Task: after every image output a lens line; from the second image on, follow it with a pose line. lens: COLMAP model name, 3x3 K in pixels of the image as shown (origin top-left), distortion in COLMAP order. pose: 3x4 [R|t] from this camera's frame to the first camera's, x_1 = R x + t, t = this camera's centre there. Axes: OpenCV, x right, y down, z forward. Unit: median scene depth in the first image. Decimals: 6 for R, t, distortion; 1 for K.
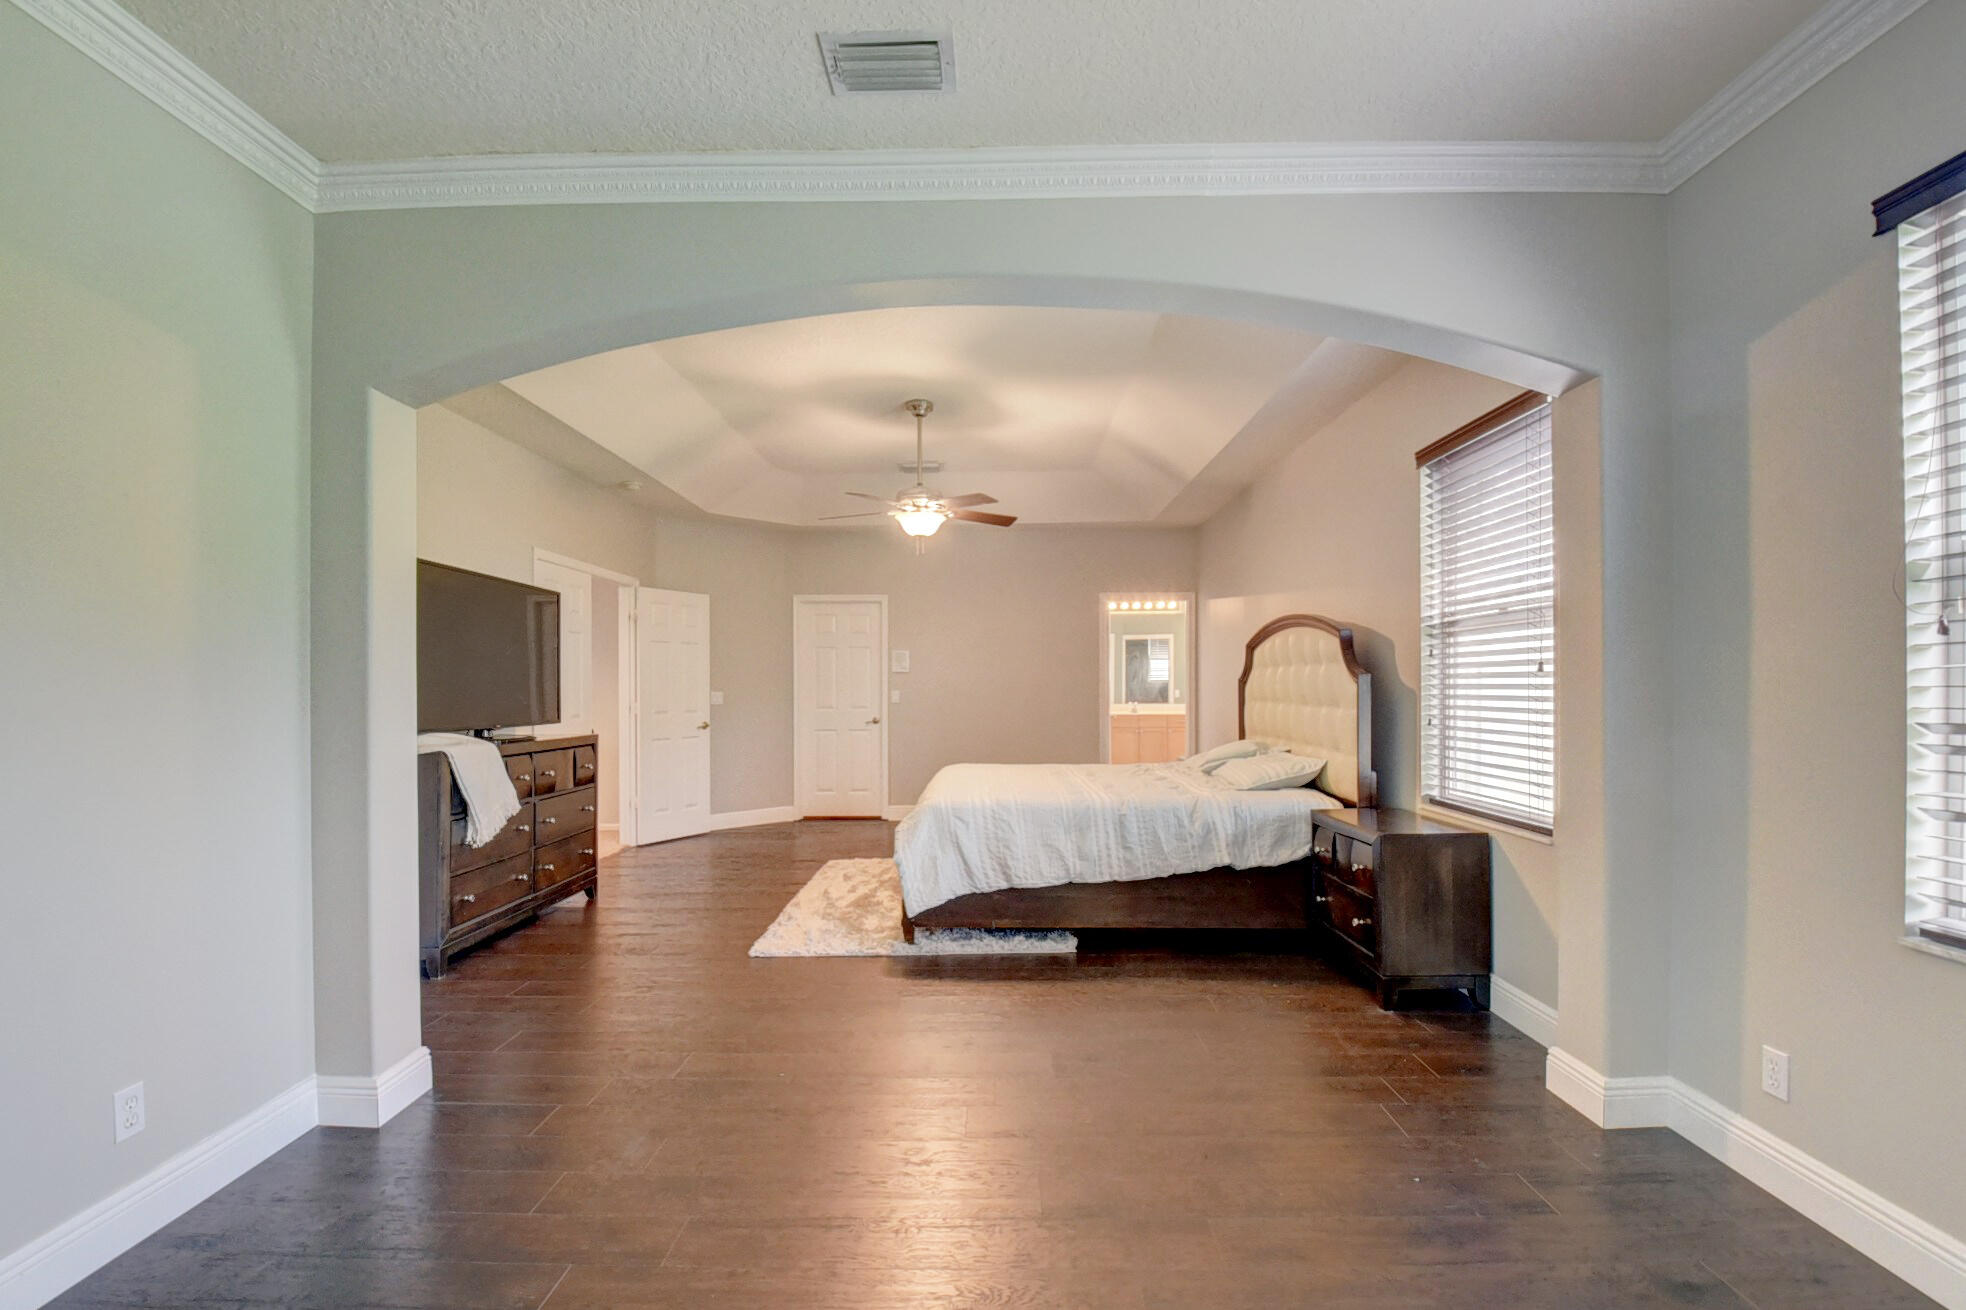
lens RADIAL K [[878.8, 0, 977.1], [0, 878.8, 684.4], [0, 0, 1]] dist [0.015760, -0.022125]
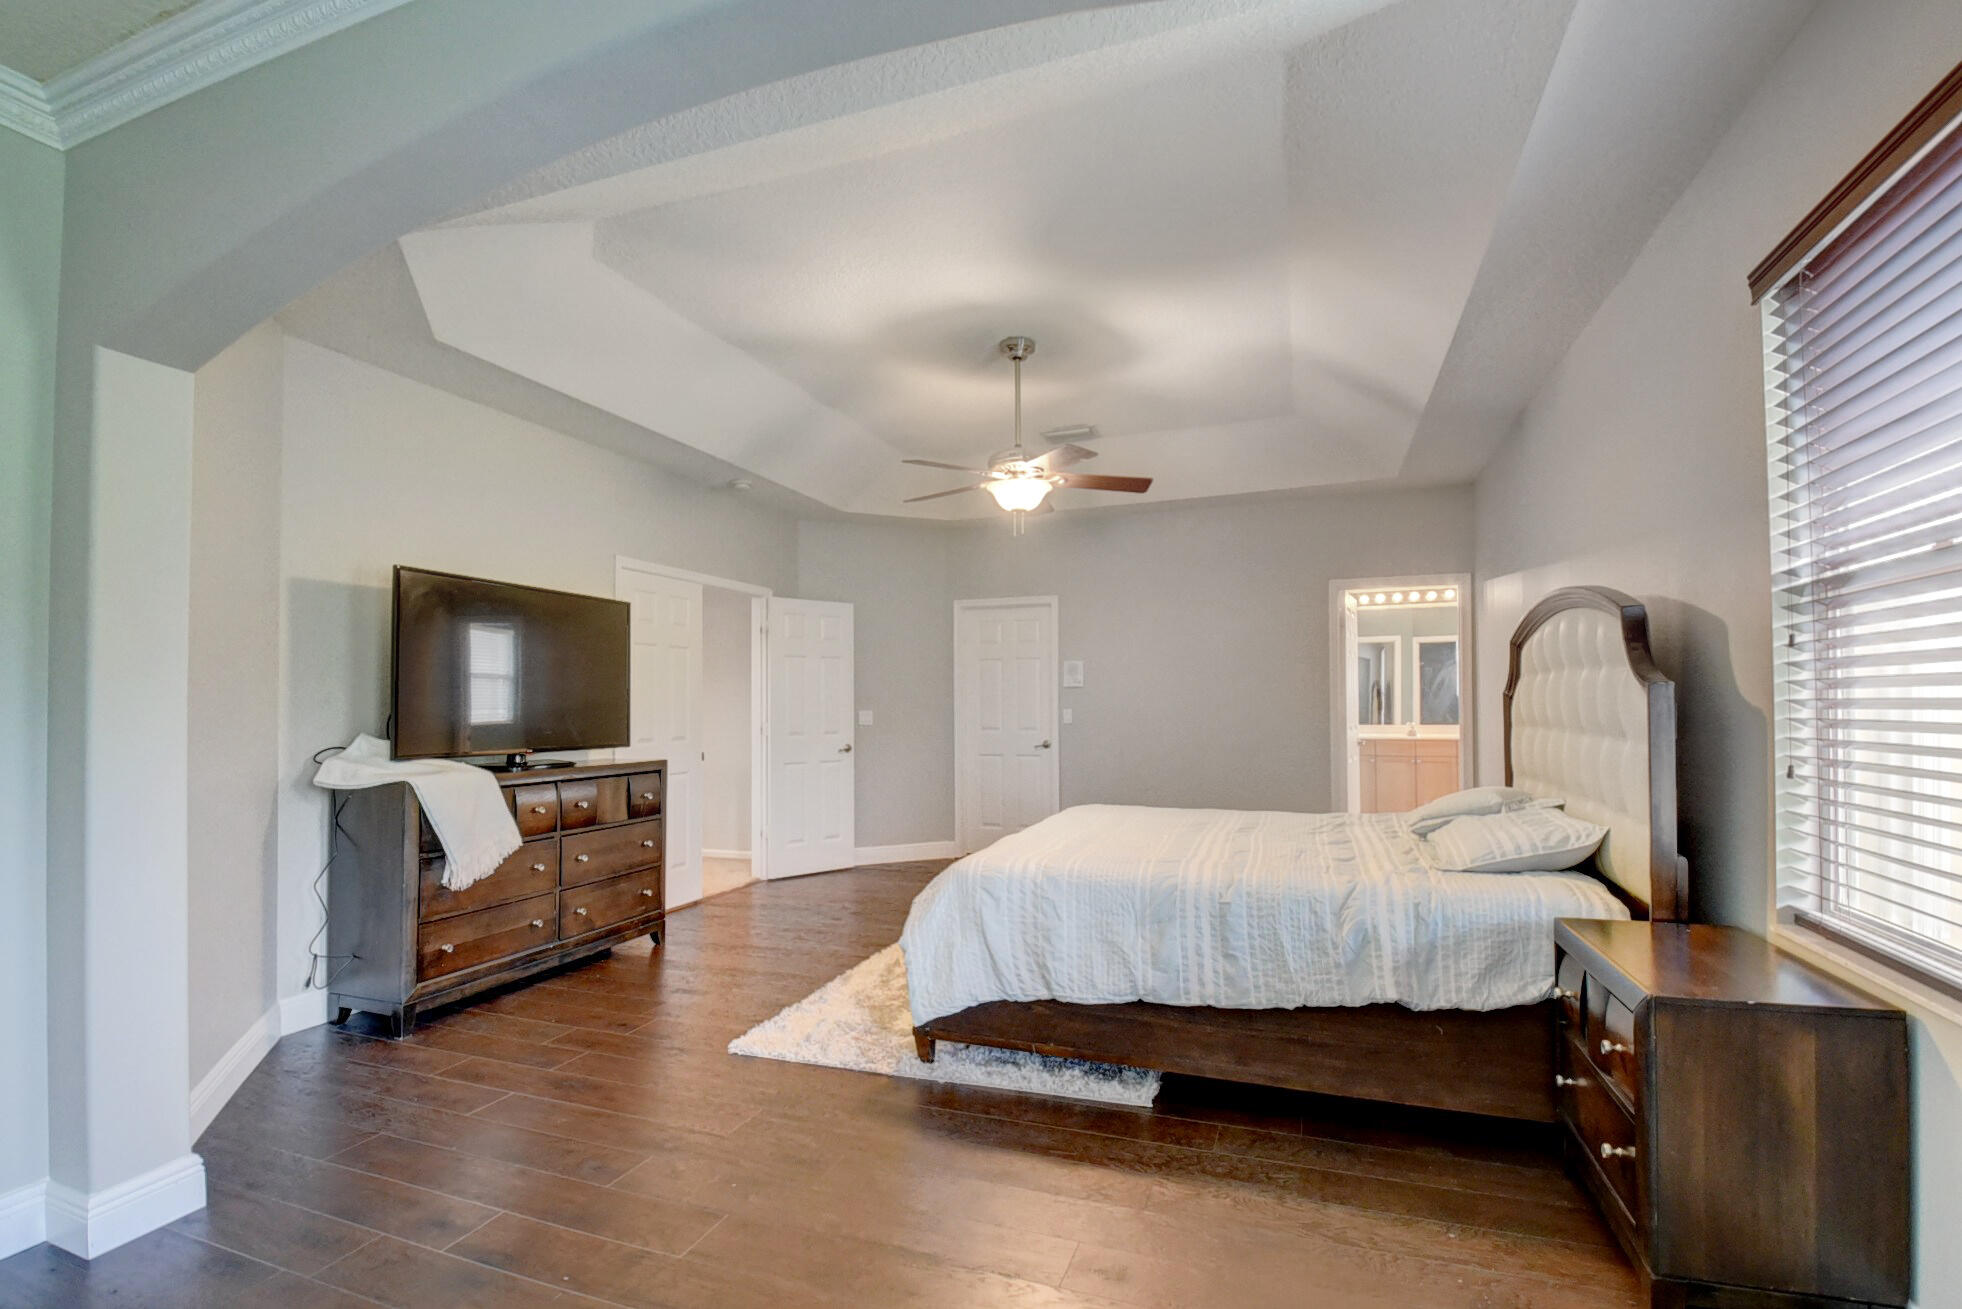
lens RADIAL K [[908.8, 0, 976.8], [0, 908.8, 681.8], [0, 0, 1]] dist [0.002094, -0.014230]
pose [[0.942031, -0.011519, -0.335327, 0.220396], [0.004423, 0.999750, -0.021918, -0.001023], [0.335496, 0.019165, 0.941847, 0.305805]]
